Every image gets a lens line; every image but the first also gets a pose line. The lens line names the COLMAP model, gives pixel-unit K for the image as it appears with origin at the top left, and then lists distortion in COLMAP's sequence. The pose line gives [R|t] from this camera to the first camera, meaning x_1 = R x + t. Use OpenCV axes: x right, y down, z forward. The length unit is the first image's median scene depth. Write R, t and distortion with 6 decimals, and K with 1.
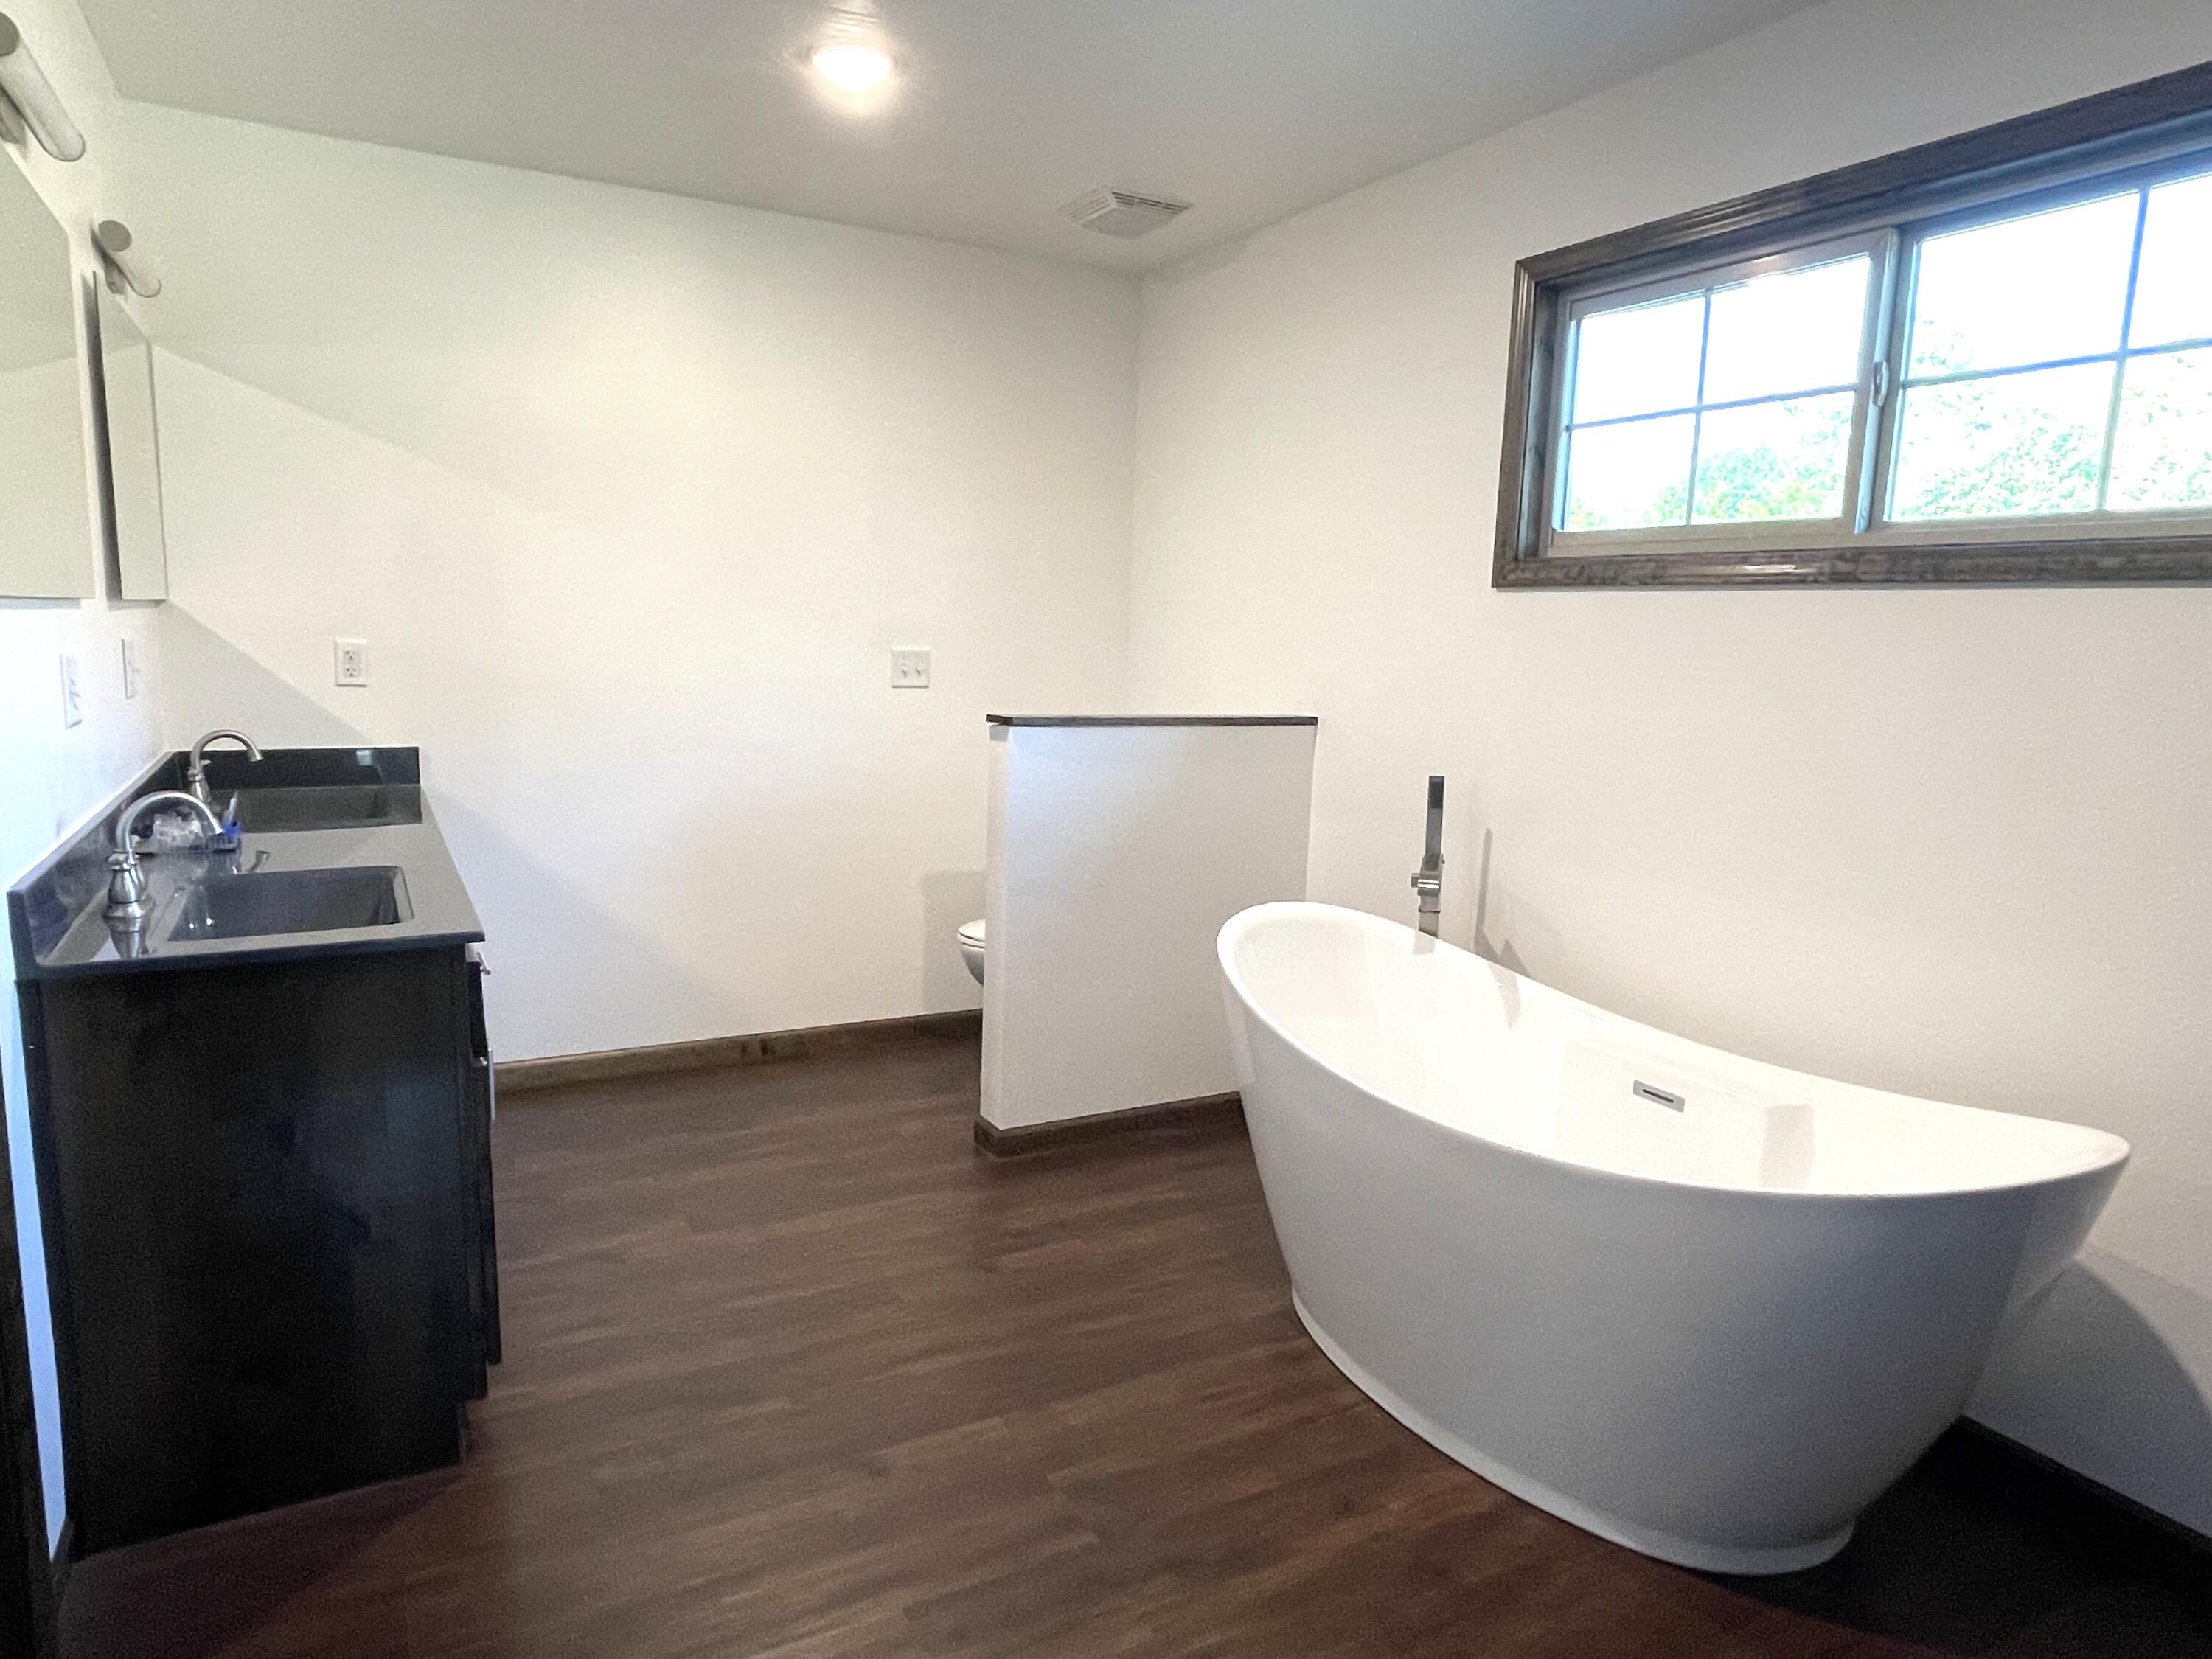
lens RADIAL K [[1358.2, 0, 1106.0], [0, 1358.2, 829.5], [0, 0, 1]] dist [-0.001840, -0.001169]
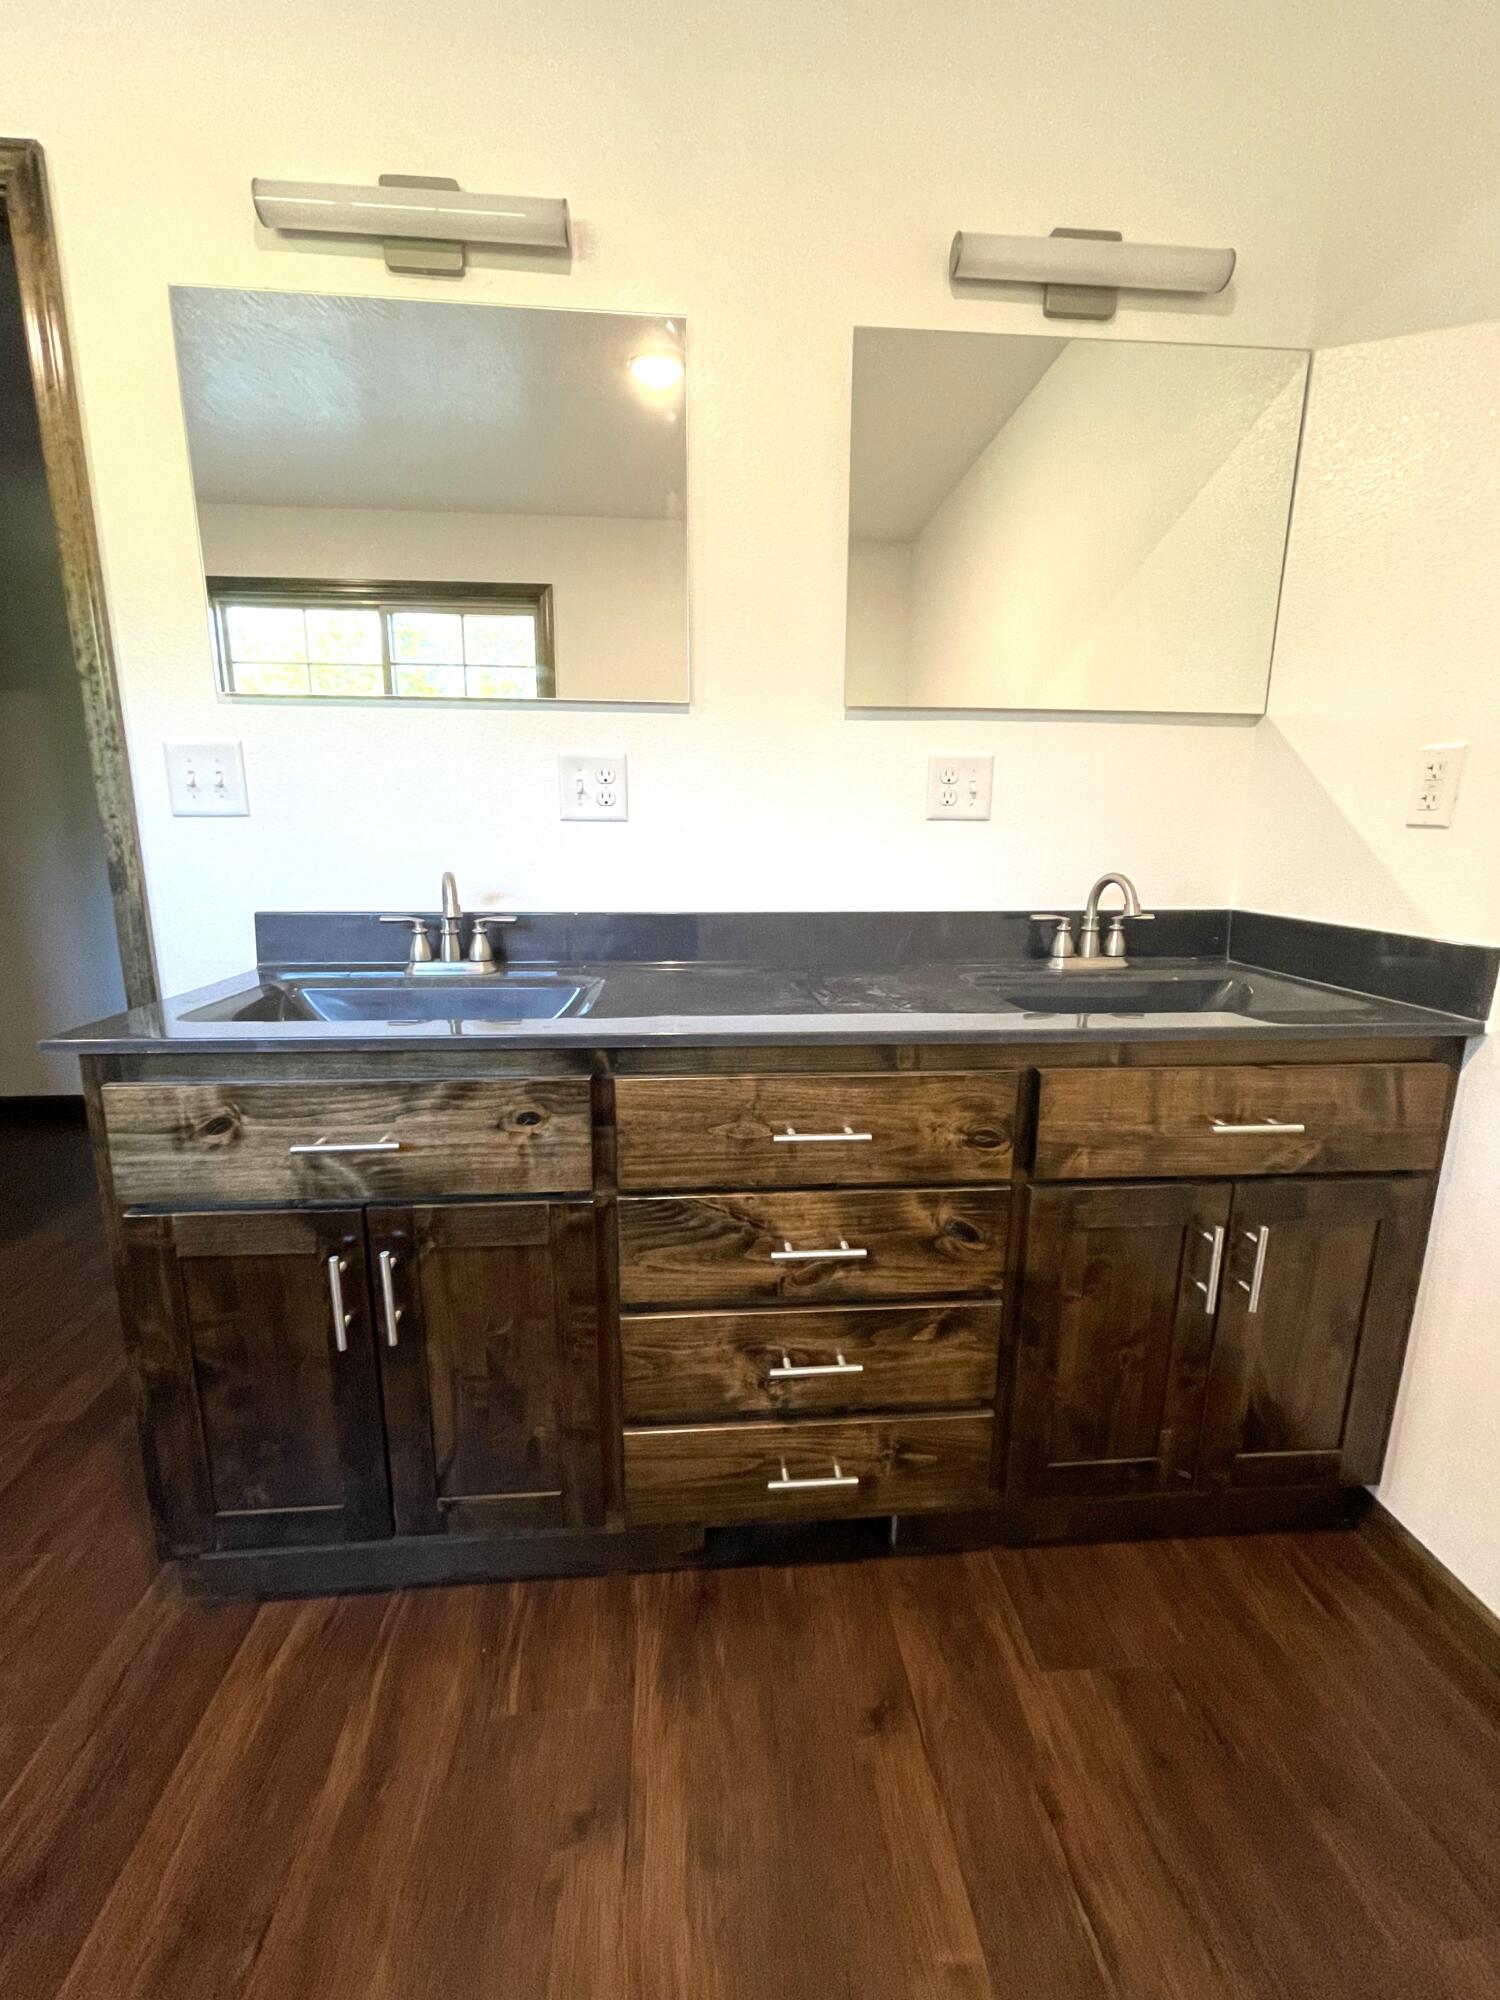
lens RADIAL K [[816.4, 0, 750.0], [0, 816.4, 1000.0], [0, 0, 1]] dist [-0.000328, -0.000019]
pose [[-0.416566, 0.159156, -0.895066, -0.127013], [-0.157606, 0.957005, 0.243519, -0.080989], [0.895340, 0.242509, -0.373572, 0.957697]]
